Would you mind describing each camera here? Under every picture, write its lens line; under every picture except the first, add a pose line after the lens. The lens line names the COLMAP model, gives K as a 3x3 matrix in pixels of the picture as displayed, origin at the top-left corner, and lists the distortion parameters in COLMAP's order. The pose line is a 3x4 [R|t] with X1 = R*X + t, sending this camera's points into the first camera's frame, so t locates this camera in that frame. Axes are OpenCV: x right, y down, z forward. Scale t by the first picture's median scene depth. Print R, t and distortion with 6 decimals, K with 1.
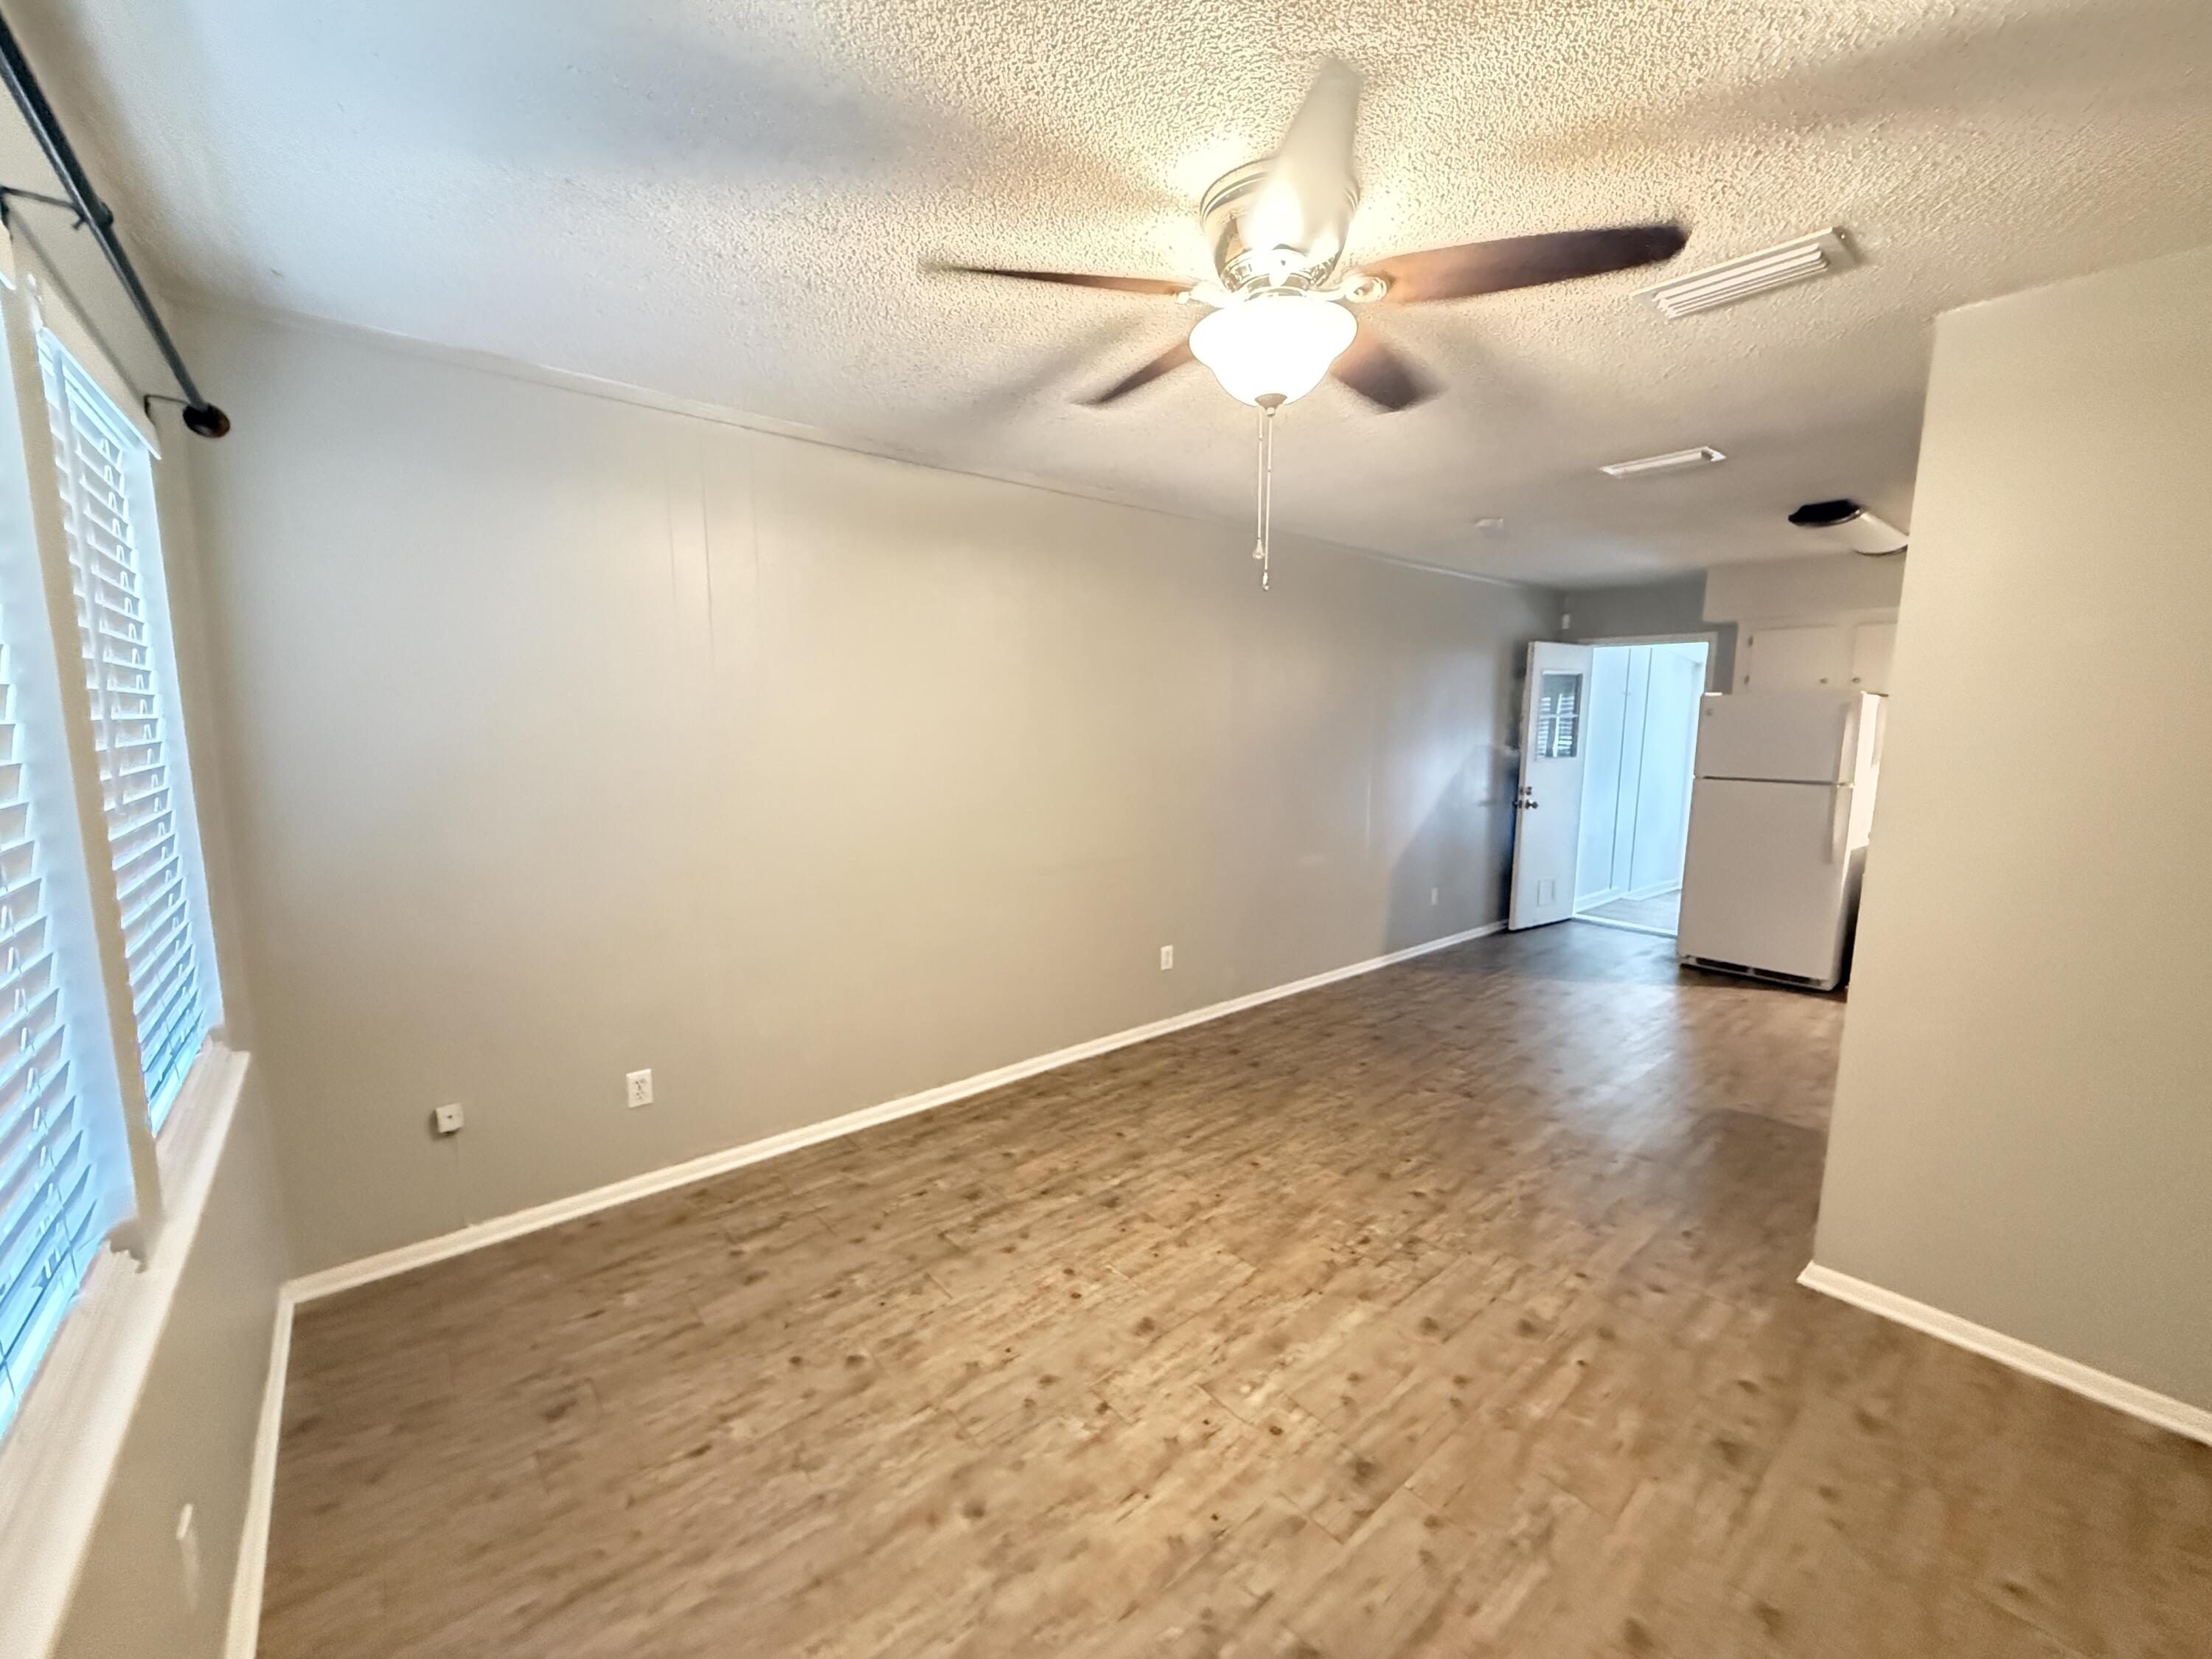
lens RADIAL K [[883.1, 0, 1104.5], [0, 883.1, 831.8], [0, 0, 1]] dist [0.002836, 0.000288]
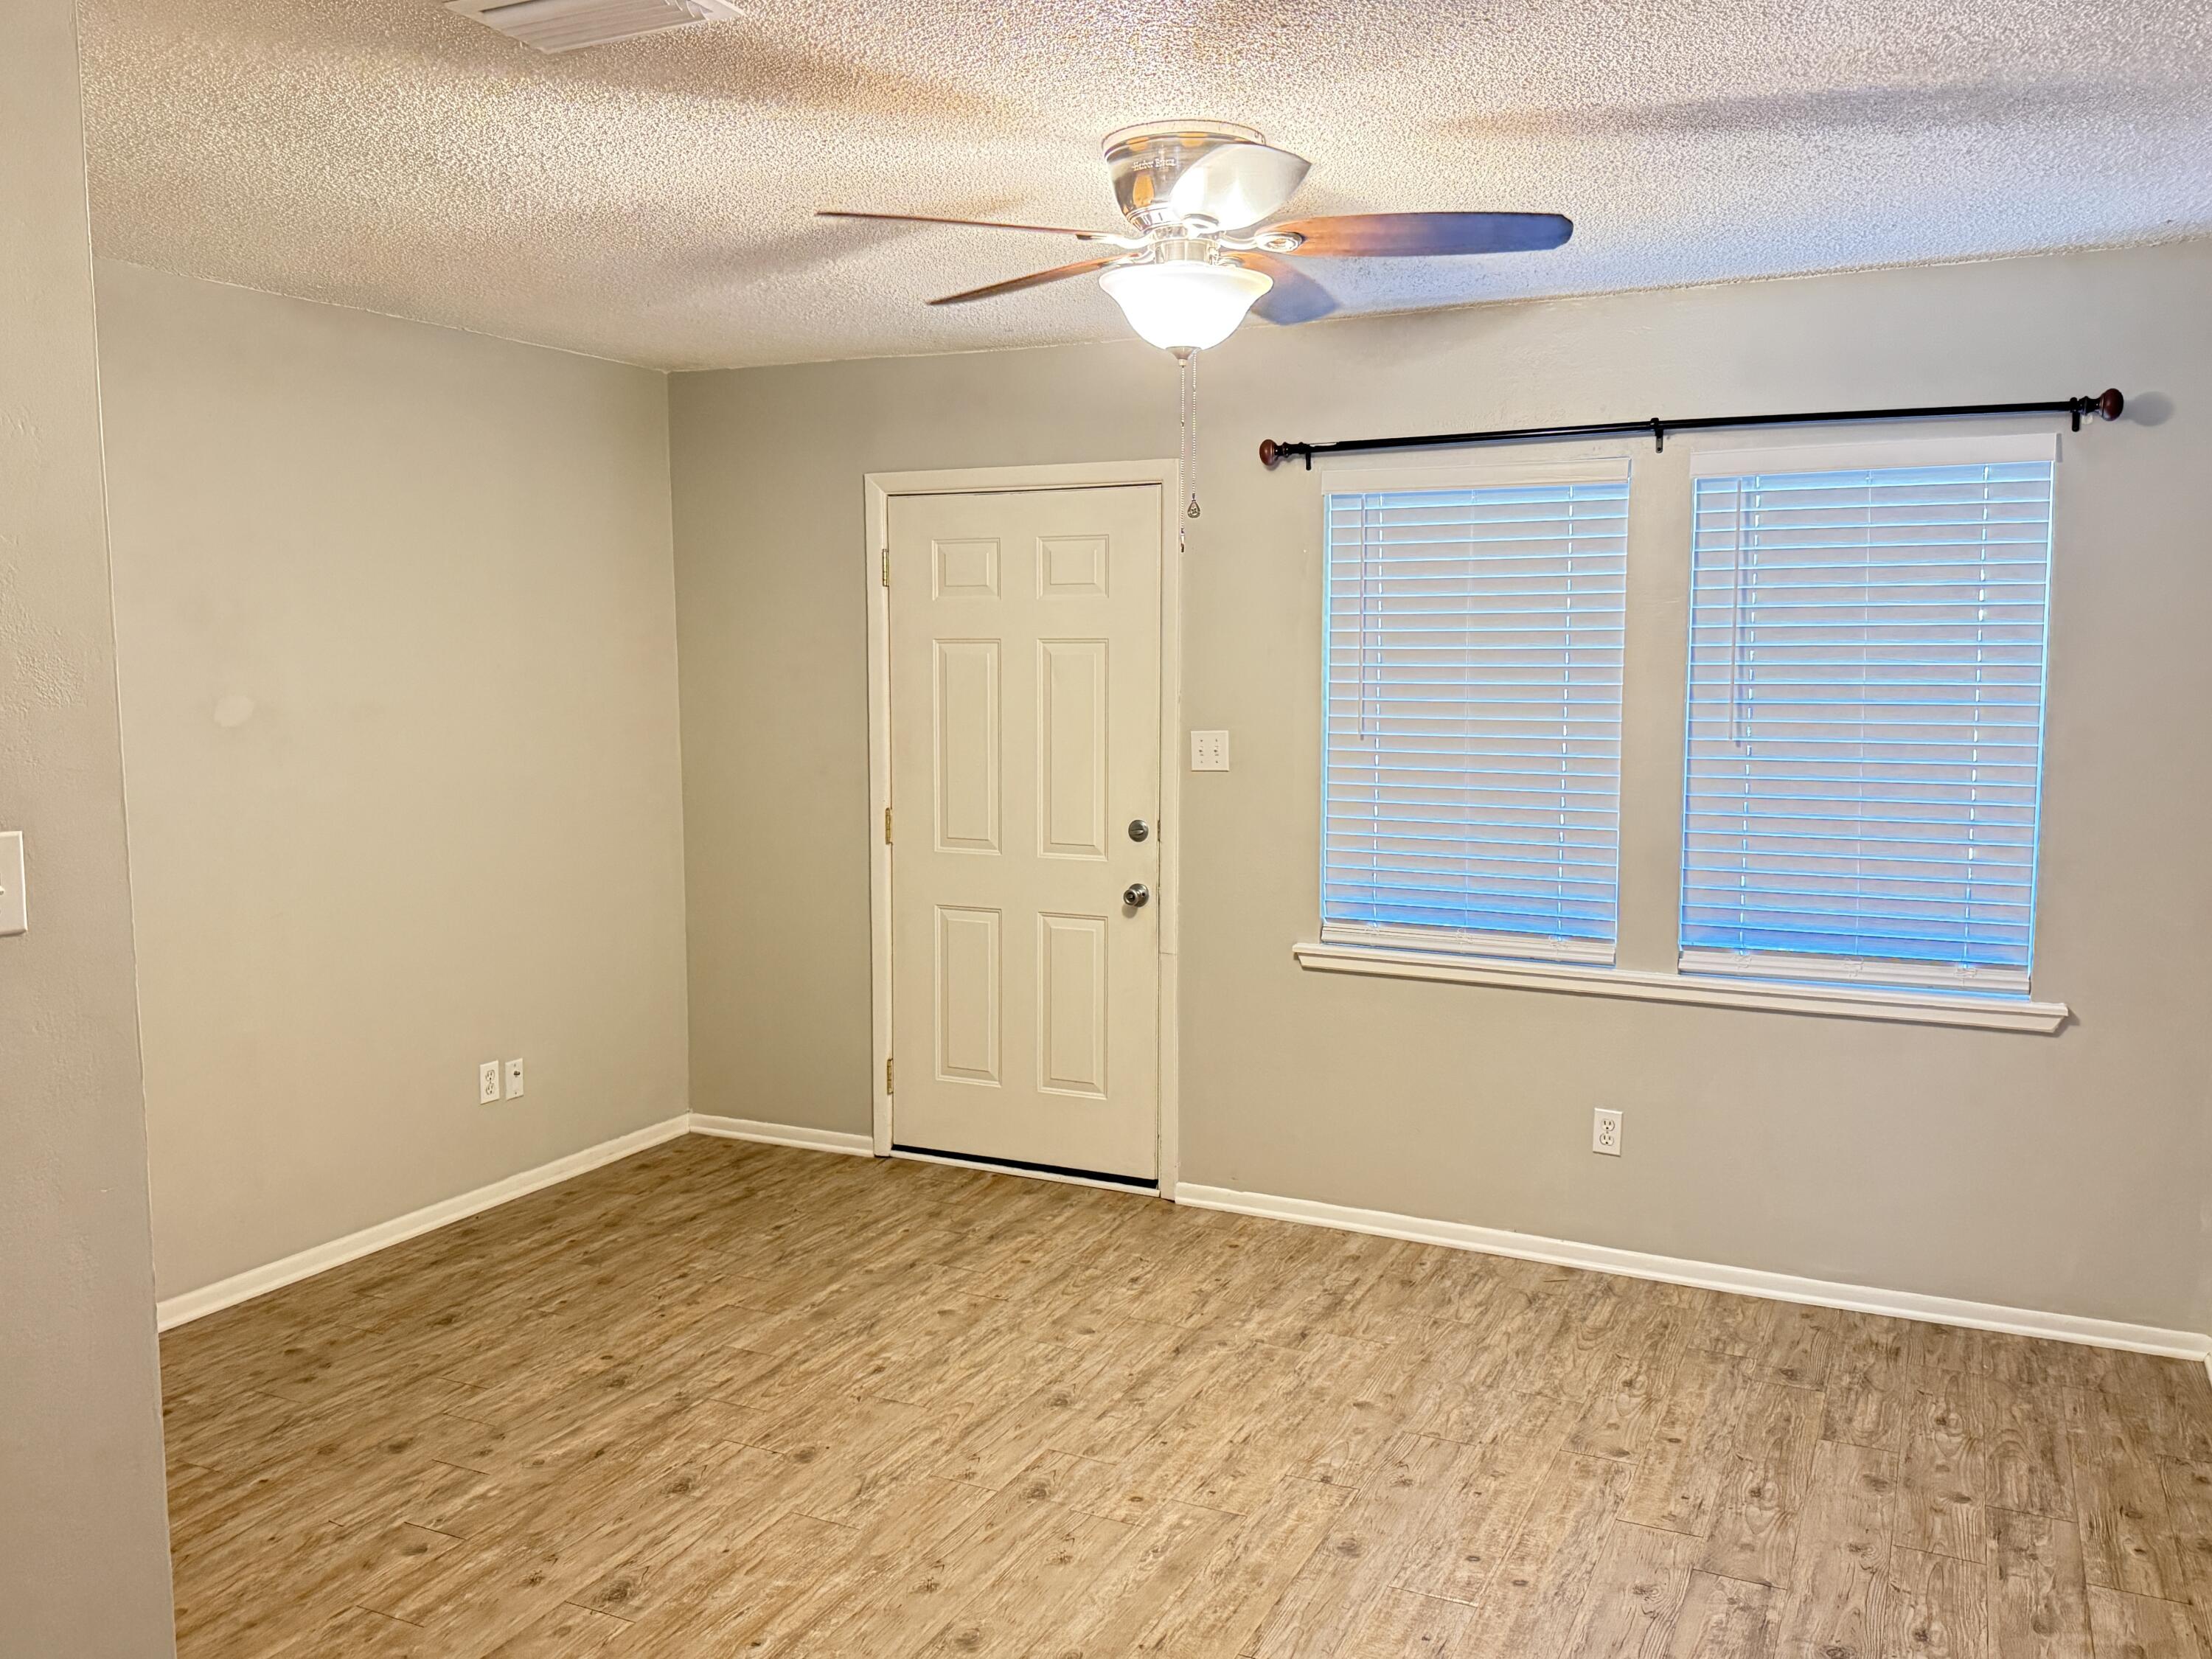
lens RADIAL K [[1750.3, 0, 1106.8], [0, 1750.3, 830.8], [0, 0, 1]] dist [0.005196, 0.001832]
pose [[-0.911953, 0.033980, -0.408884, 0.849784], [-0.058019, 0.975871, 0.210500, -0.308681], [0.406171, 0.215689, -0.887977, 2.234940]]
